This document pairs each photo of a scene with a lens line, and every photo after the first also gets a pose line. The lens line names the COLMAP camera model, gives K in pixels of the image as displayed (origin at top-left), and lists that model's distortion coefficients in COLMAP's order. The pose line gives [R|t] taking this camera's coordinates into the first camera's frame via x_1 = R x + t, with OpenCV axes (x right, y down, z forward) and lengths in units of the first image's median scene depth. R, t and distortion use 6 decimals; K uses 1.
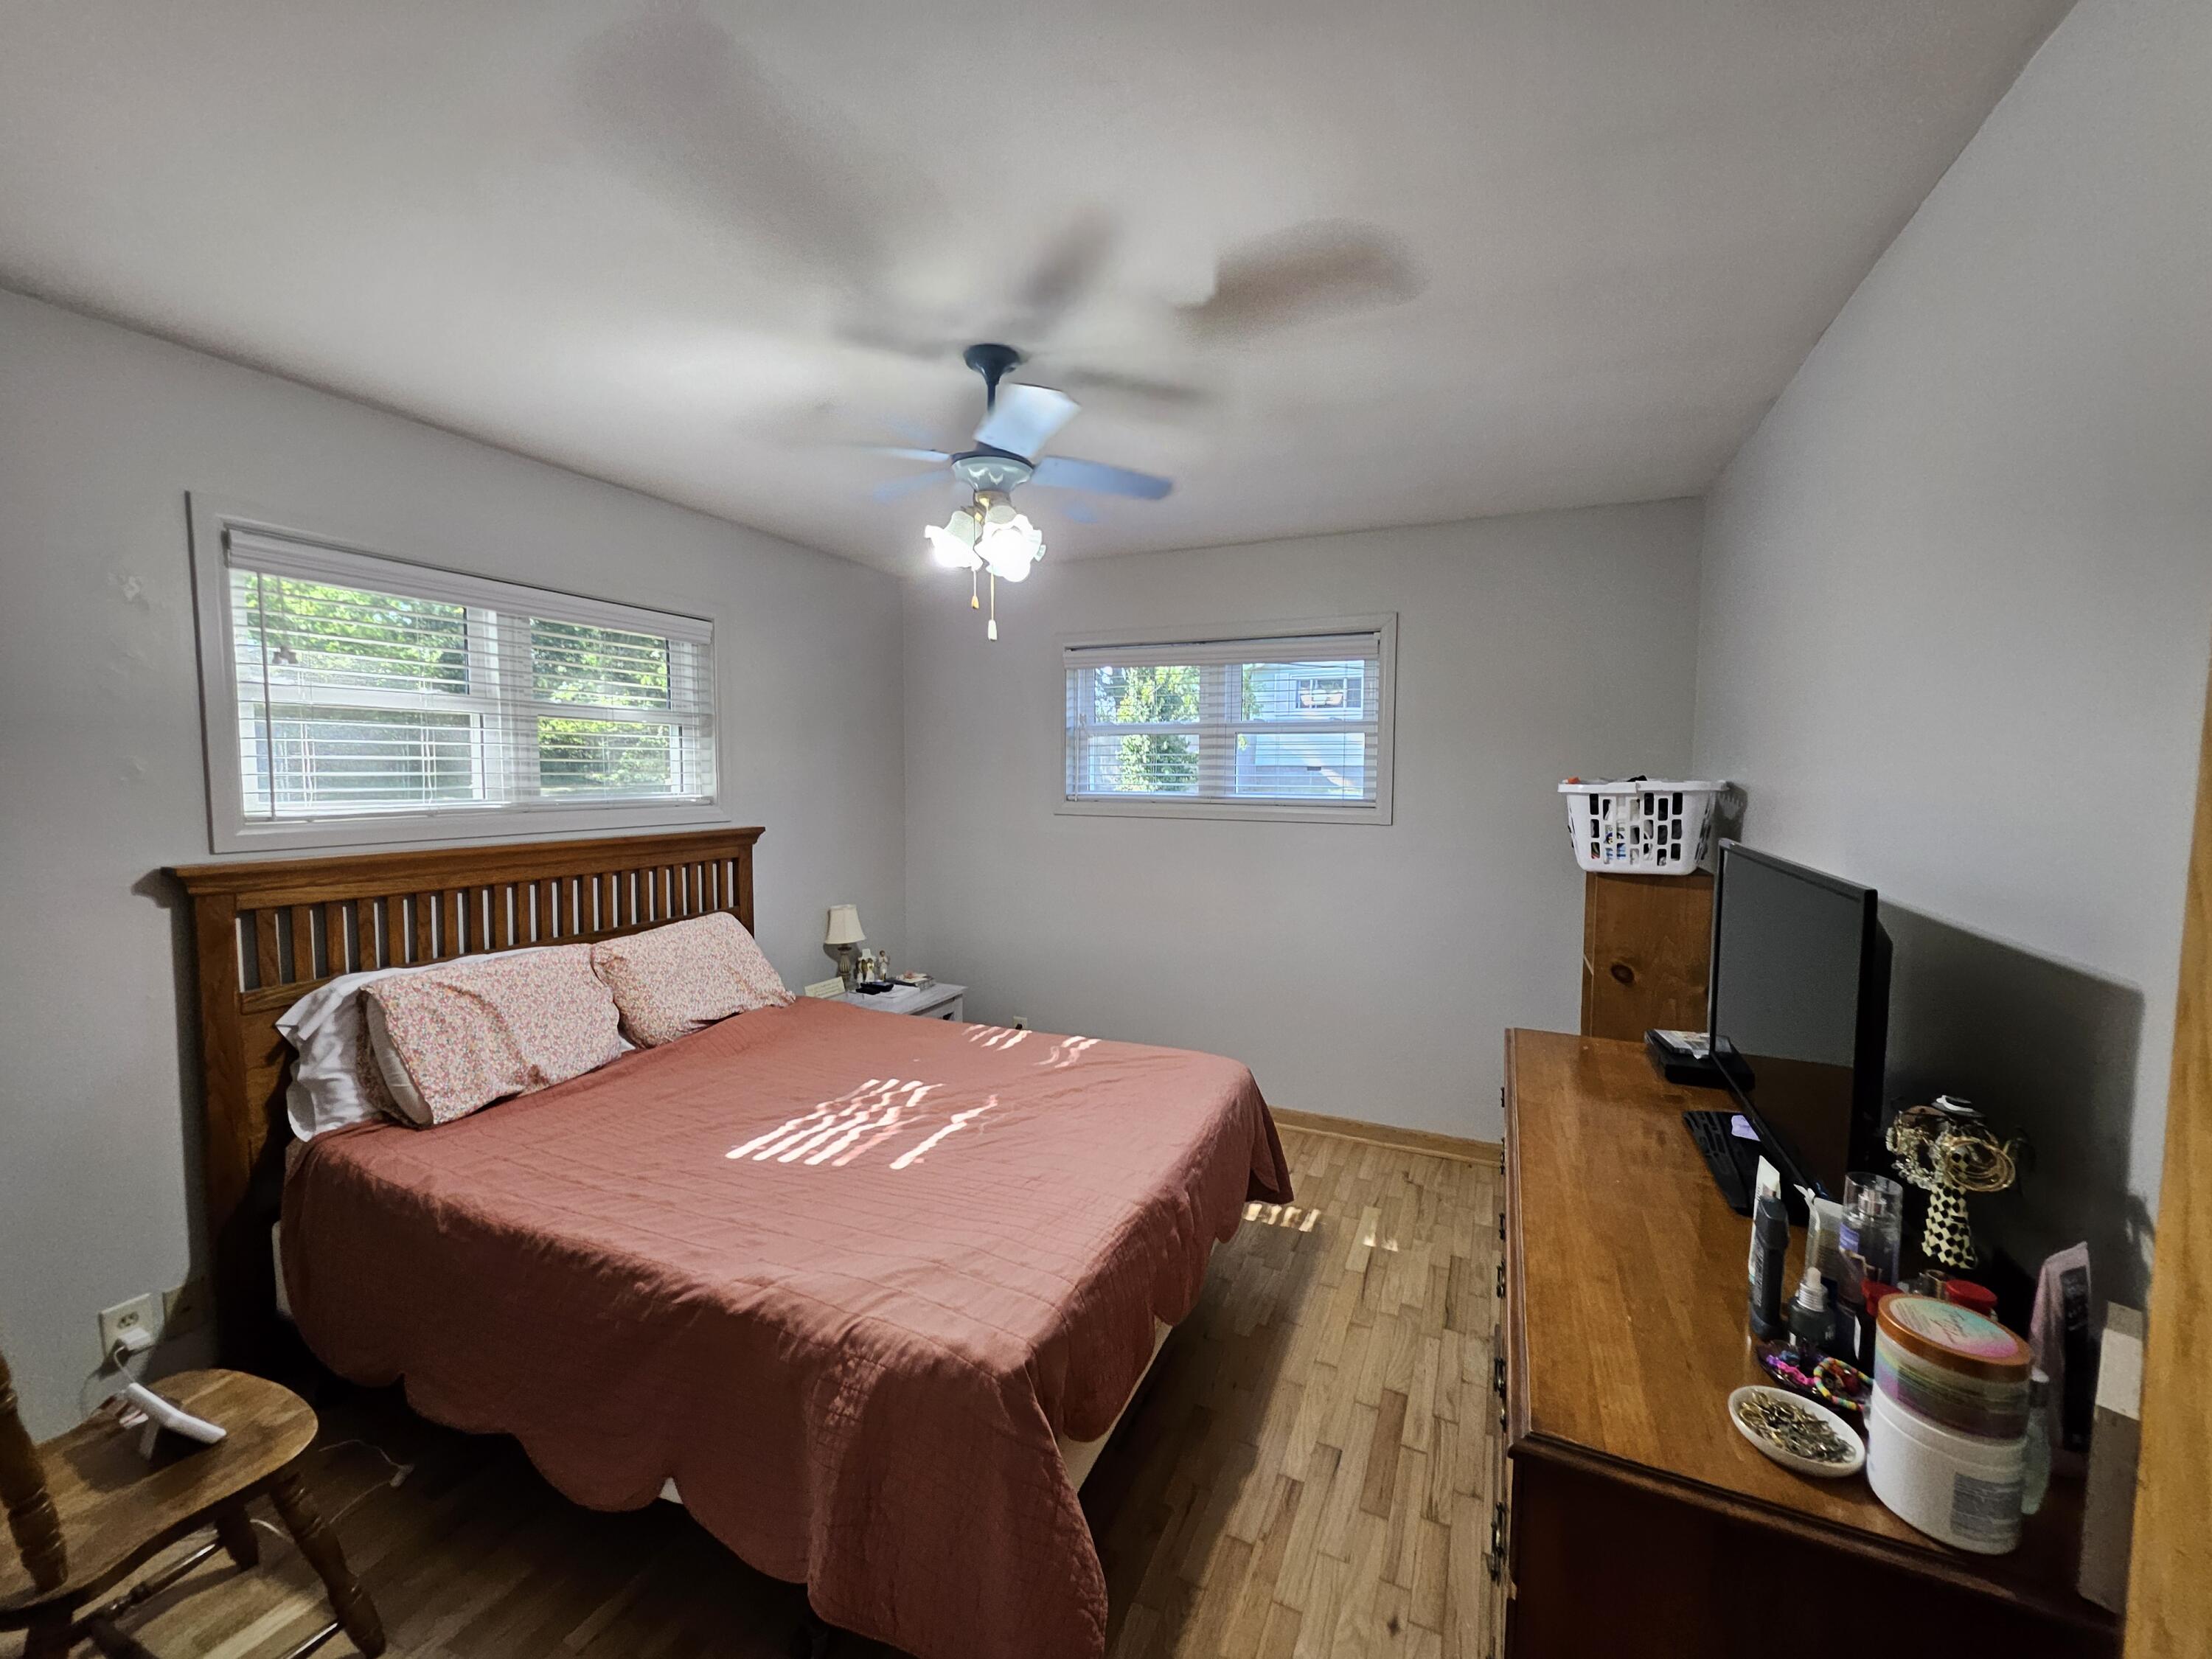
lens RADIAL K [[858.7, 0, 1110.7], [0, 858.7, 822.8], [0, 0, 1]] dist [0.001254, 0.000074]
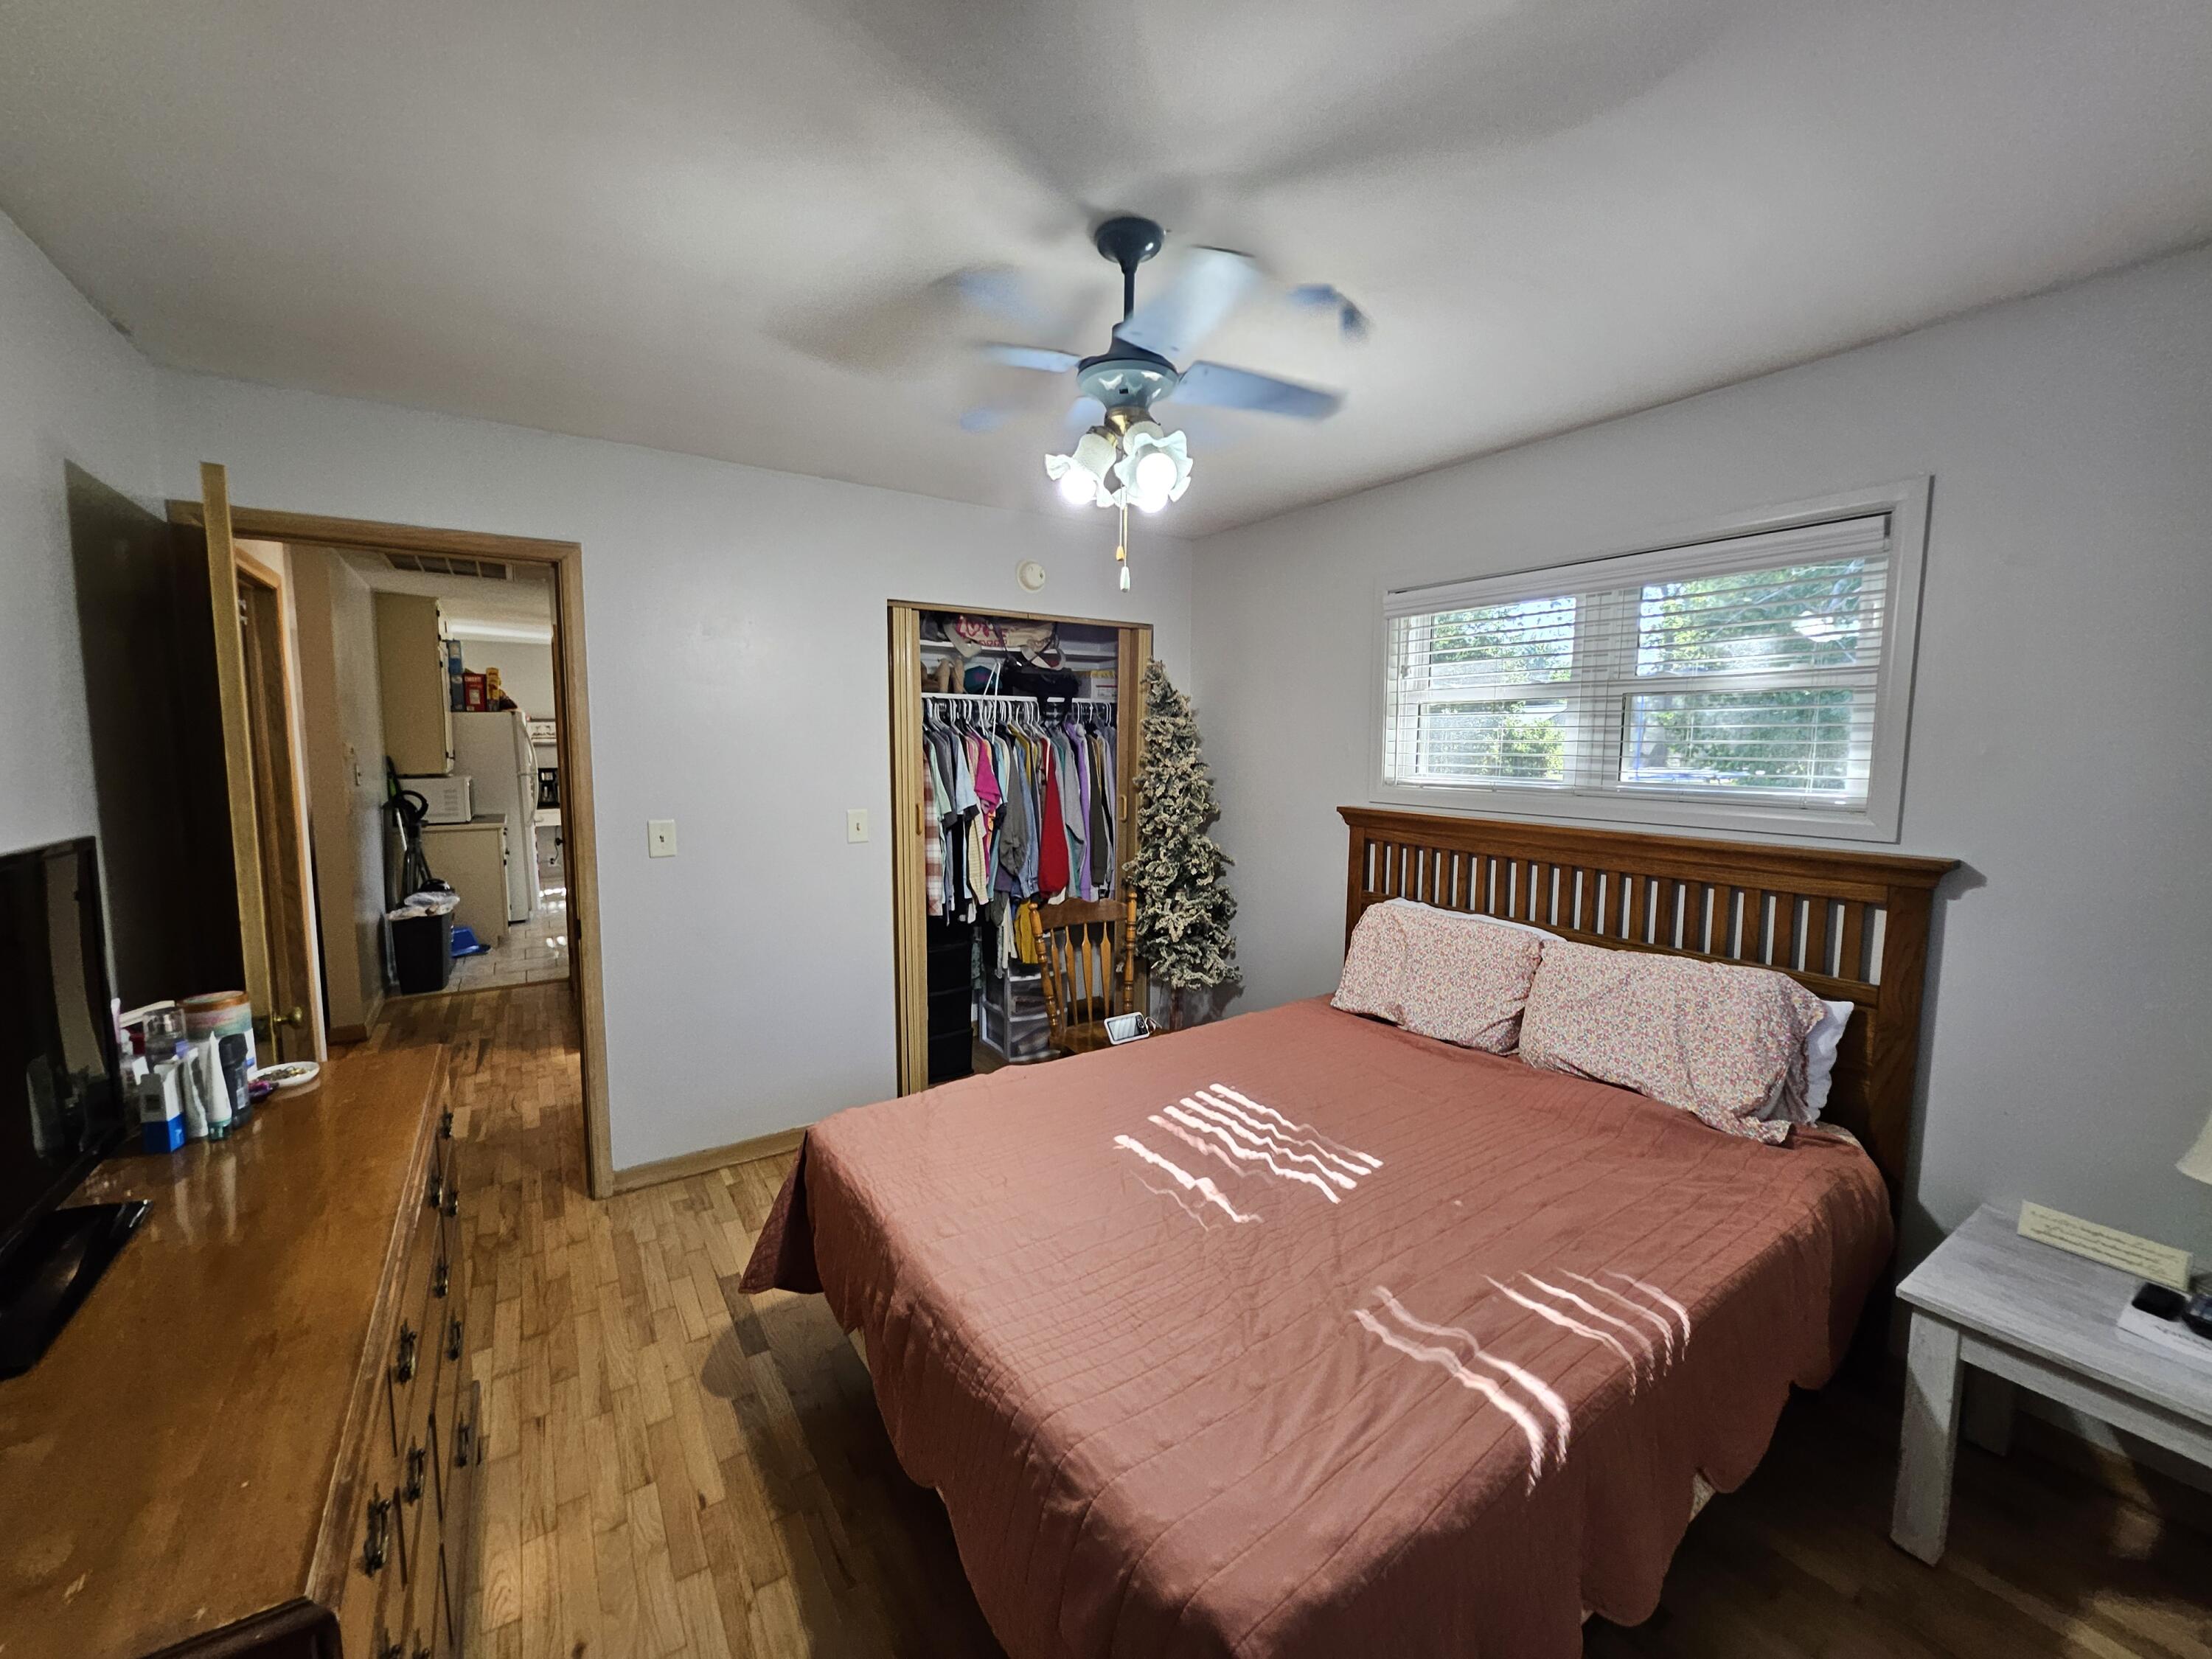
lens RADIAL K [[858.7, 0, 1110.7], [0, 858.7, 822.8], [0, 0, 1]] dist [0.001254, 0.000074]
pose [[-0.517062, 0.072650, -0.852859, 0.529027], [-0.064524, 0.990248, 0.123472, -0.084137], [0.853512, 0.118873, -0.507332, 1.293032]]
